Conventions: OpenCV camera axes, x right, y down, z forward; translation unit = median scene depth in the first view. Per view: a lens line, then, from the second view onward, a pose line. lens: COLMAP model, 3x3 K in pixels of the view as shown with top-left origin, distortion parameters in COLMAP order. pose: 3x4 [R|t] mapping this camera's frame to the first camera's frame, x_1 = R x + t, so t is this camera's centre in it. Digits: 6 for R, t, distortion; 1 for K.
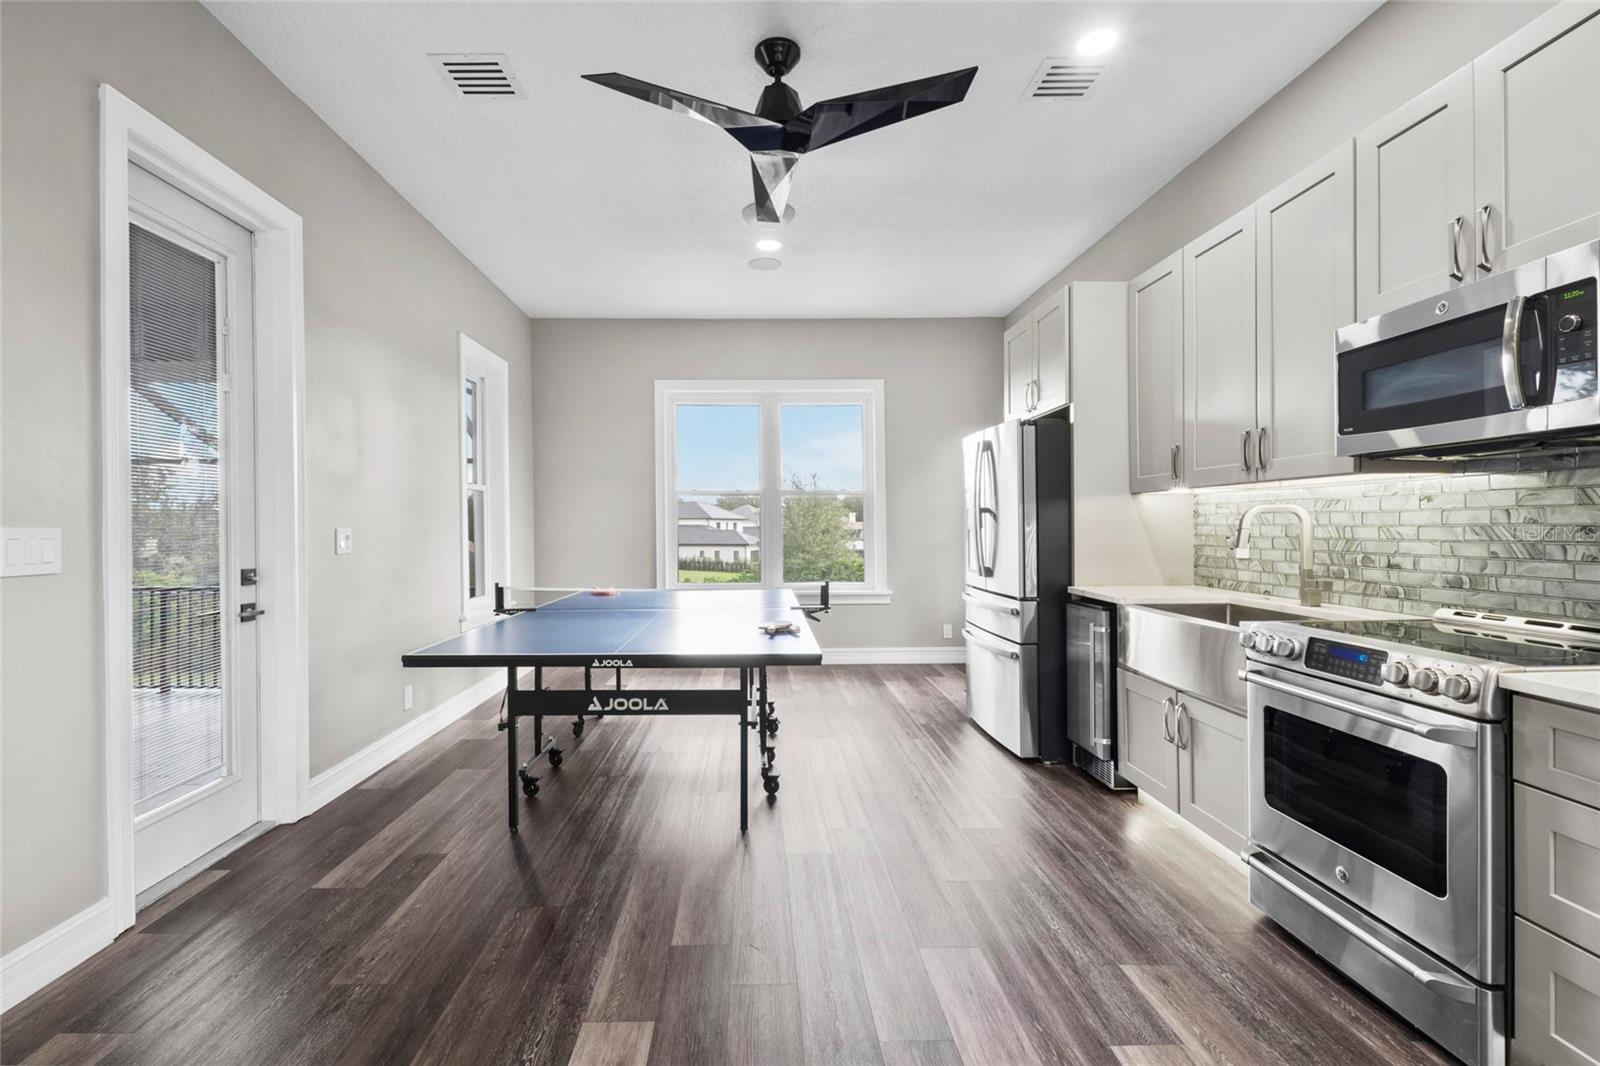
lens RADIAL K [[724.6, 0, 786.2], [0, 724.6, 529.6], [0, 0, 1]] dist [0.007628, -0.004481]
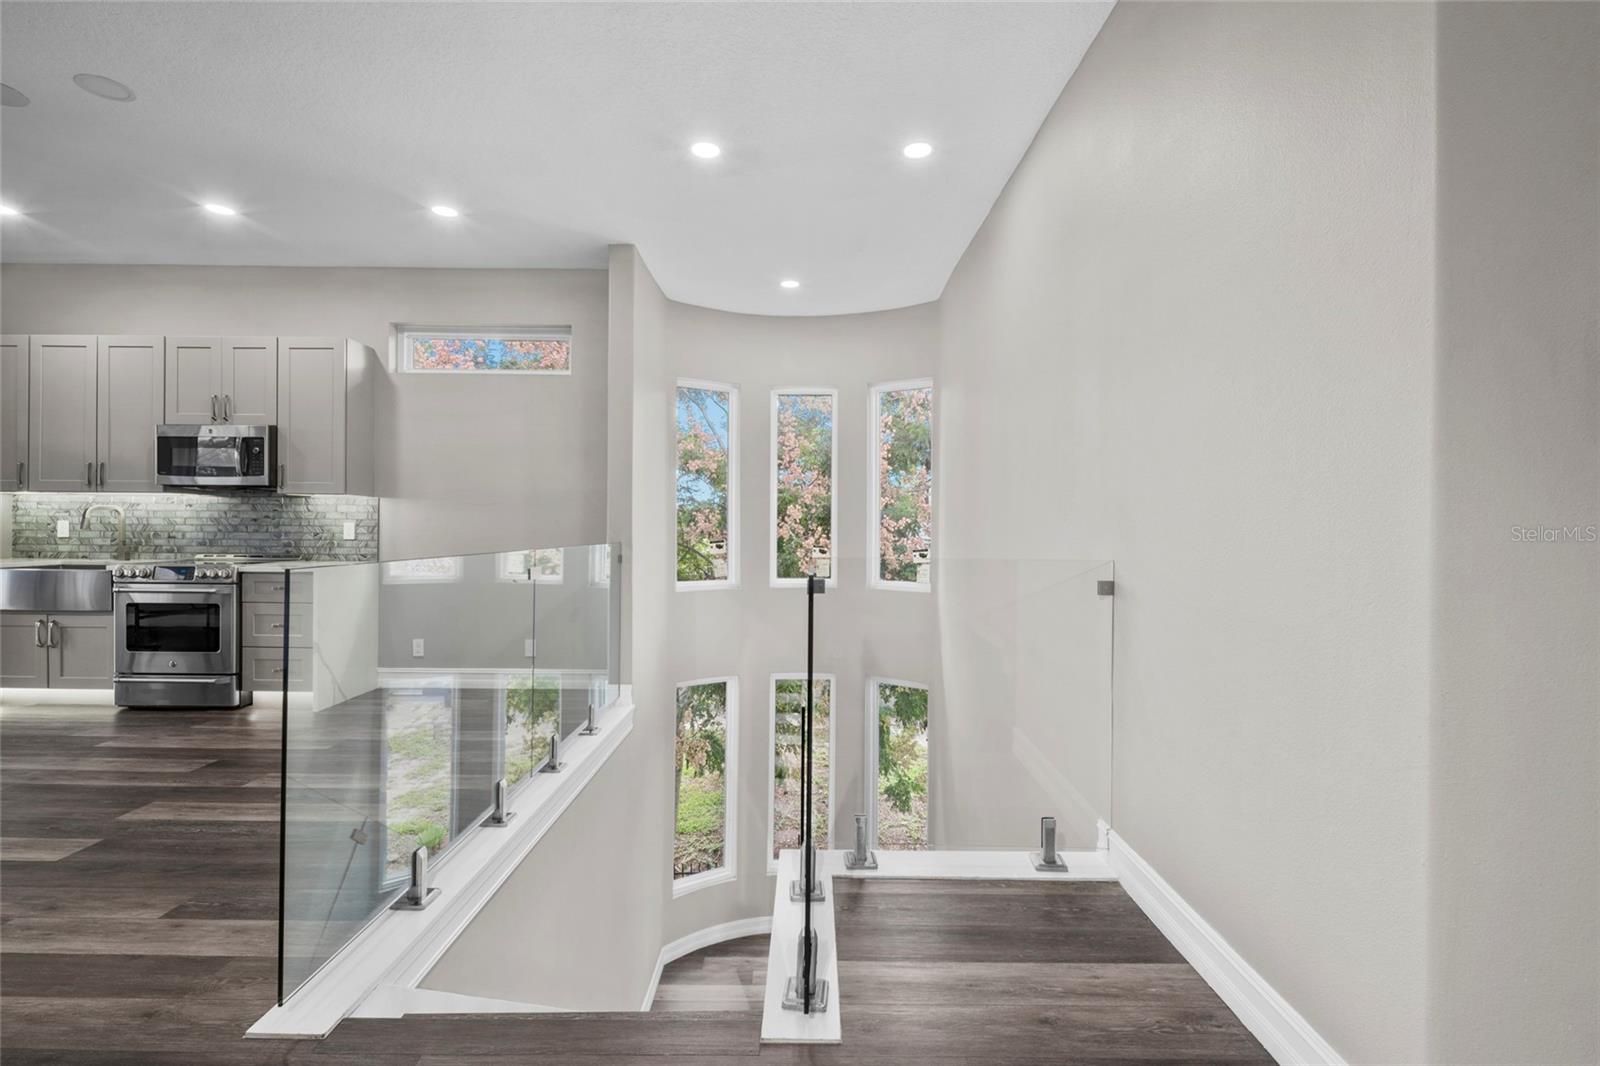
lens RADIAL K [[724.6, 0, 807.0], [0, 724.6, 531.9], [0, 0, 1]] dist [0.007628, -0.004481]
pose [[0.024514, -0.000314, 0.999699, -1.137625], [-0.003481, 0.999994, 0.000399, 0.026524], [-0.999693, -0.003490, 0.024512, -0.822407]]
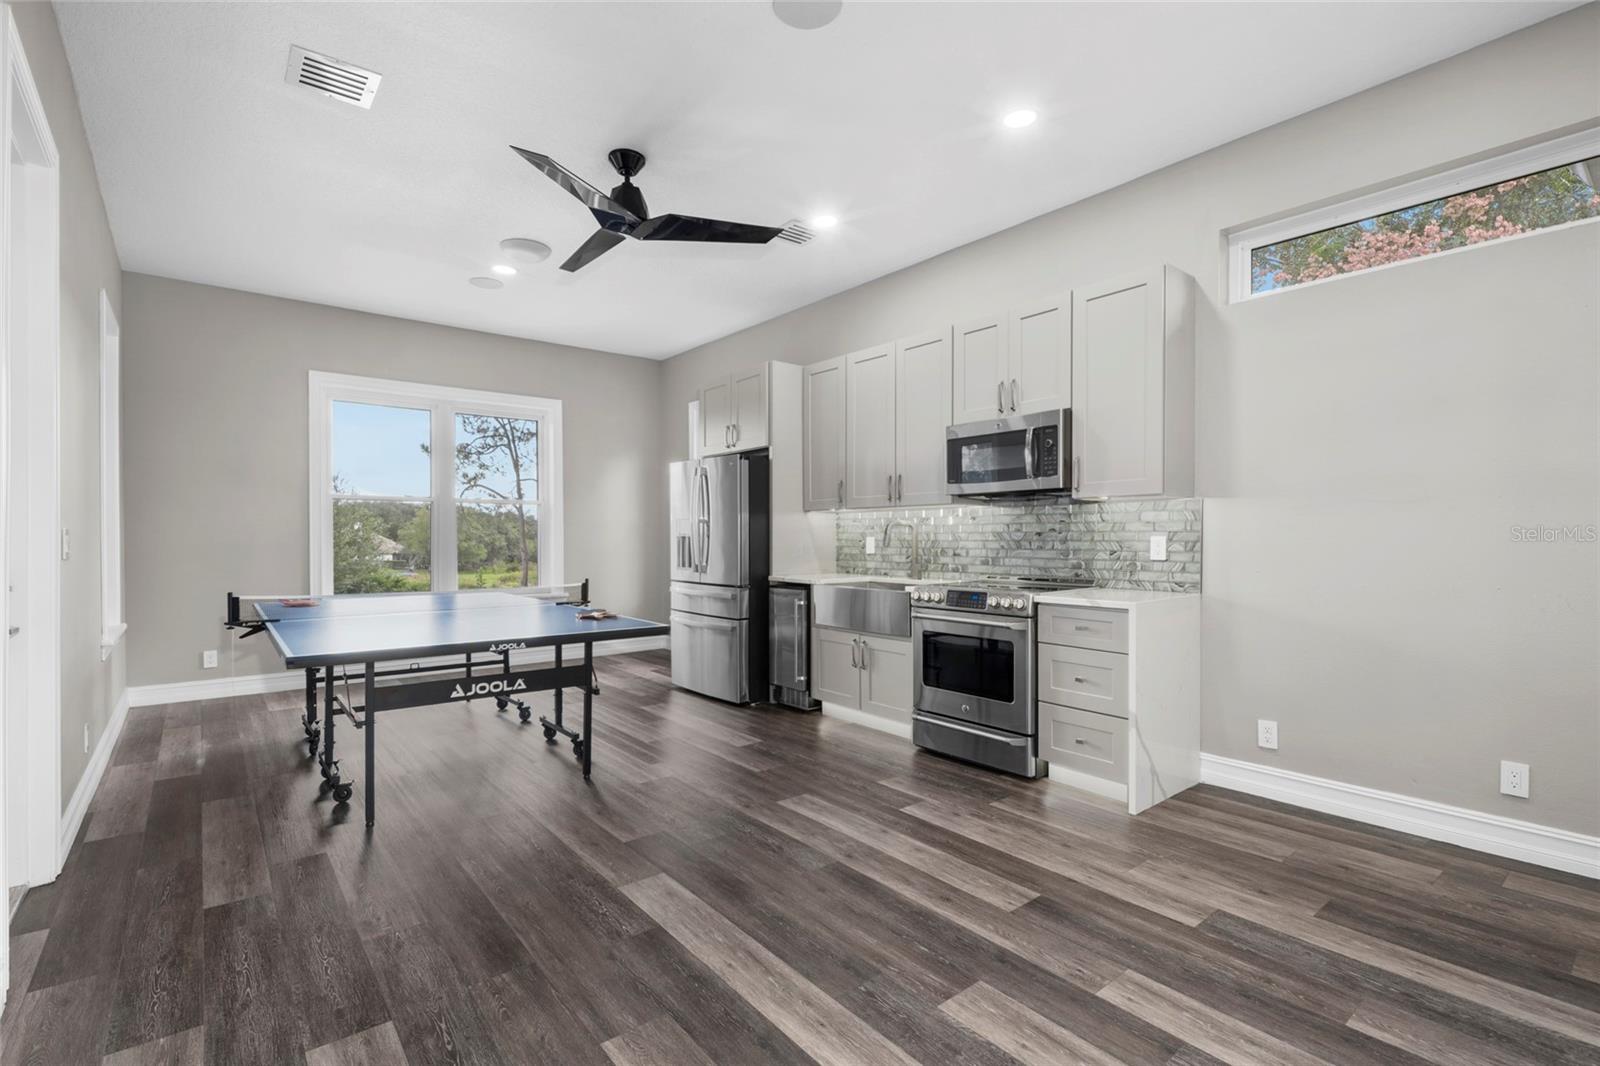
lens RADIAL K [[724.6, 0, 797.6], [0, 724.6, 544.5], [0, 0, 1]] dist [0.007628, -0.004481]
pose [[0.792238, -0.002536, 0.610206, -0.577953], [0.000672, 0.999994, 0.003284, 0.017204], [-0.610211, -0.002192, 0.792236, -0.200863]]
